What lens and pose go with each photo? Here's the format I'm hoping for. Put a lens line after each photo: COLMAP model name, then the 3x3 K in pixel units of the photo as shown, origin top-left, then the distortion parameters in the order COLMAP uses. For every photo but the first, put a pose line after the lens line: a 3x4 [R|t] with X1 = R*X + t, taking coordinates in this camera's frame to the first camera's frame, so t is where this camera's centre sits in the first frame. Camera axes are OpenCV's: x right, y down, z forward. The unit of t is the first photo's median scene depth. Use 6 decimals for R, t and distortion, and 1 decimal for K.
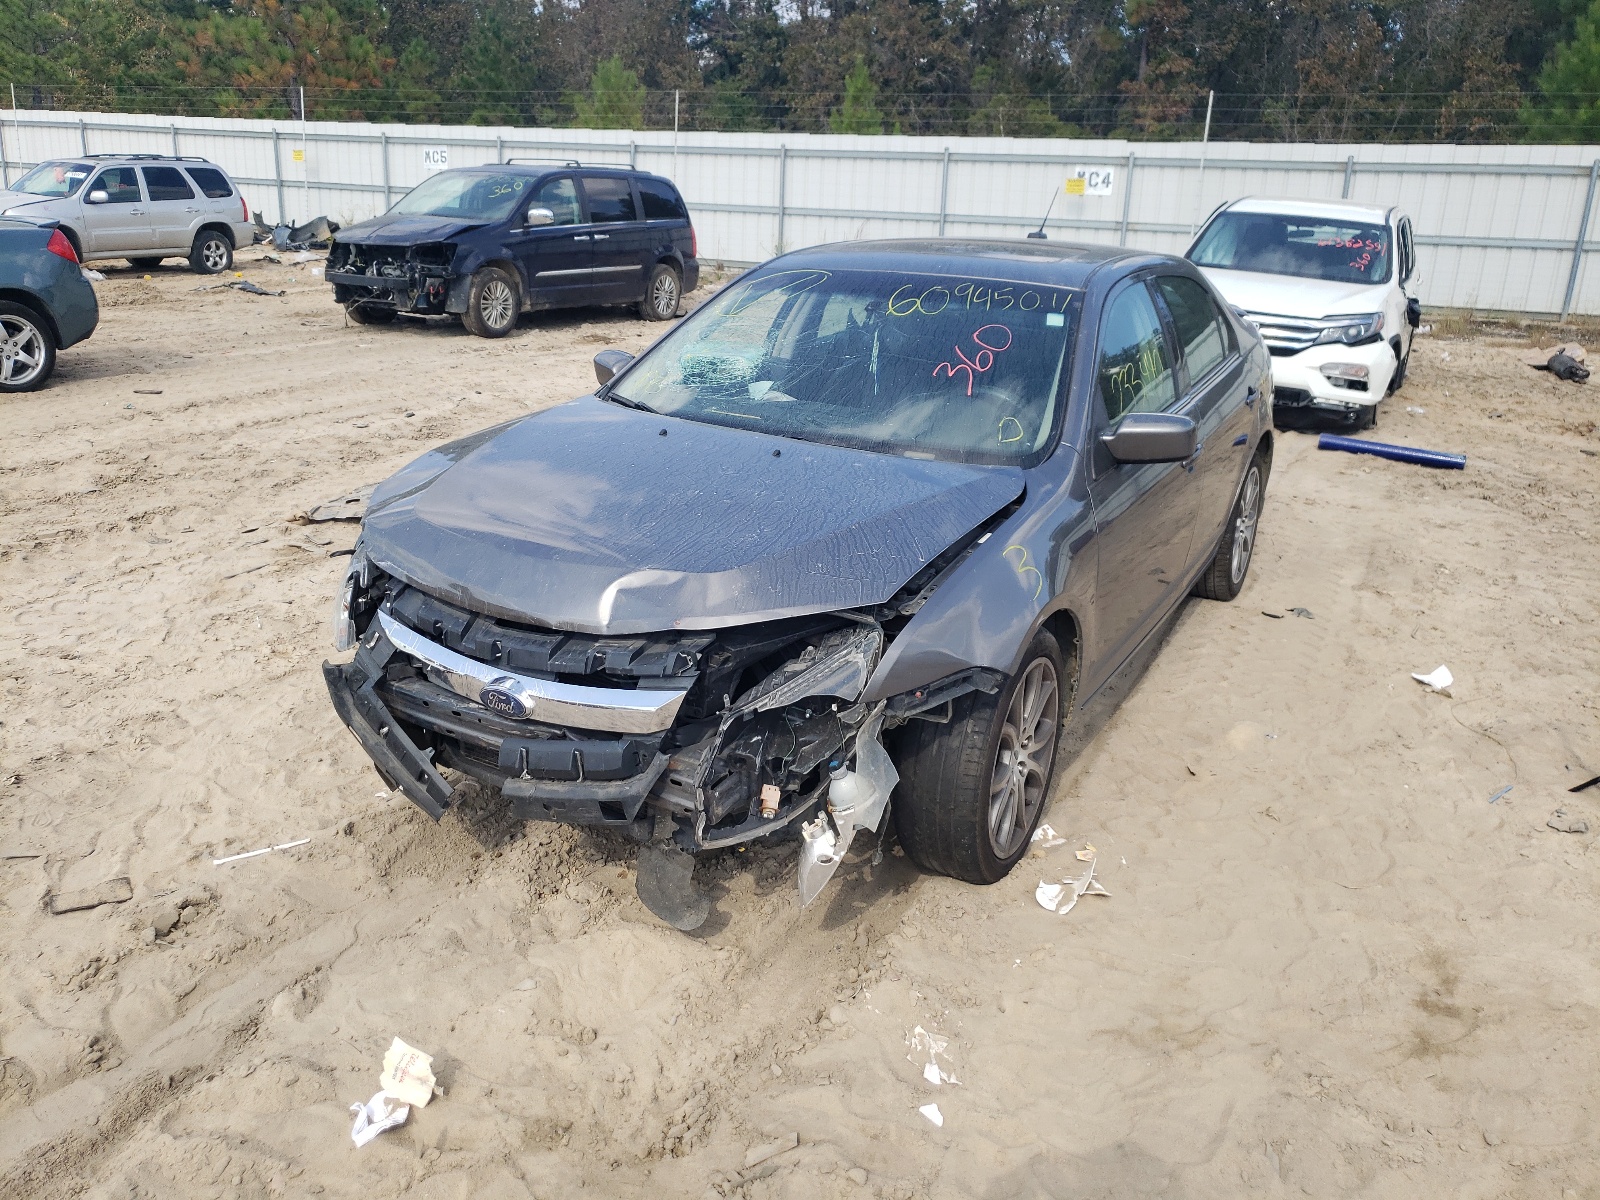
lens RADIAL K [[1233.7, 0, 800.2], [0, 1233.7, 619.9], [0, 0, 1]] dist [-0.010515, 0.011444]
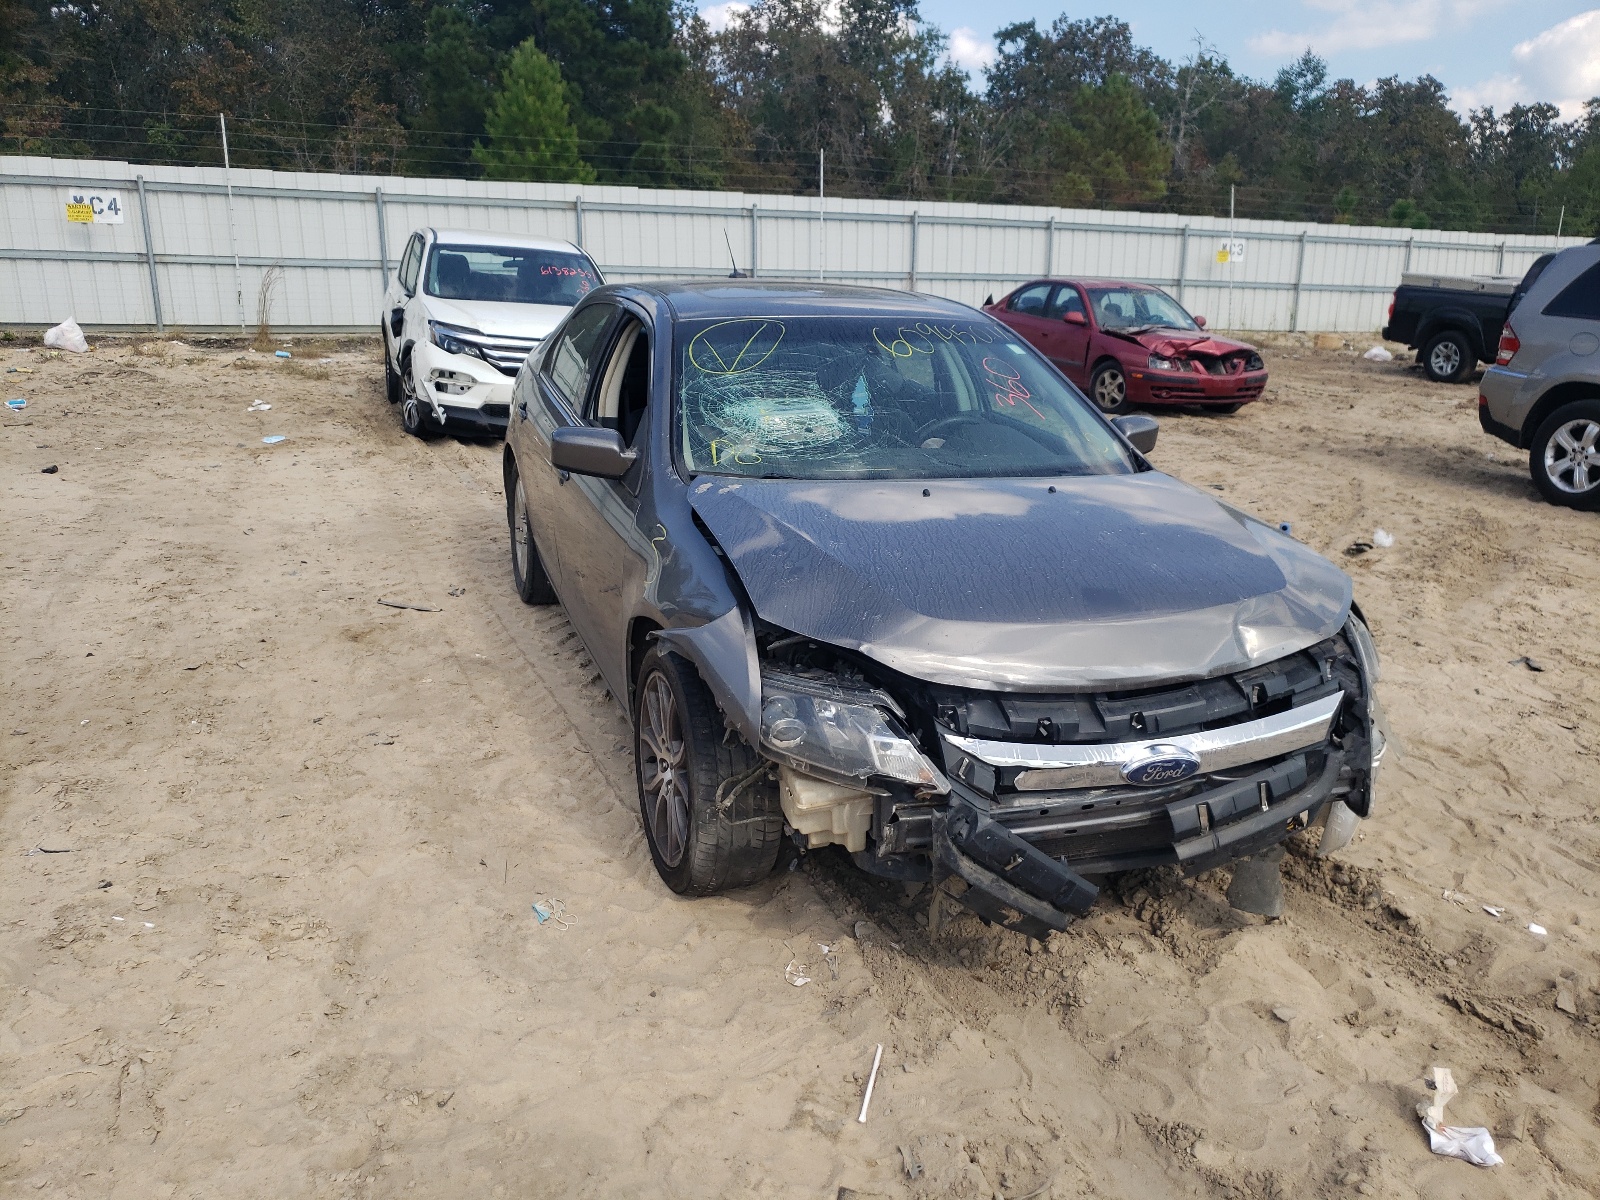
lens RADIAL K [[1232.4, 0, 800.0], [0, 1232.4, 600.0], [0, 0, 1]] dist [0.006436, 0.007900]
pose [[0.650998, -0.221704, 0.725982, -0.306740], [0.243696, 0.966812, 0.076724, -0.058985], [-0.718898, 0.126971, 0.683421, 0.134609]]
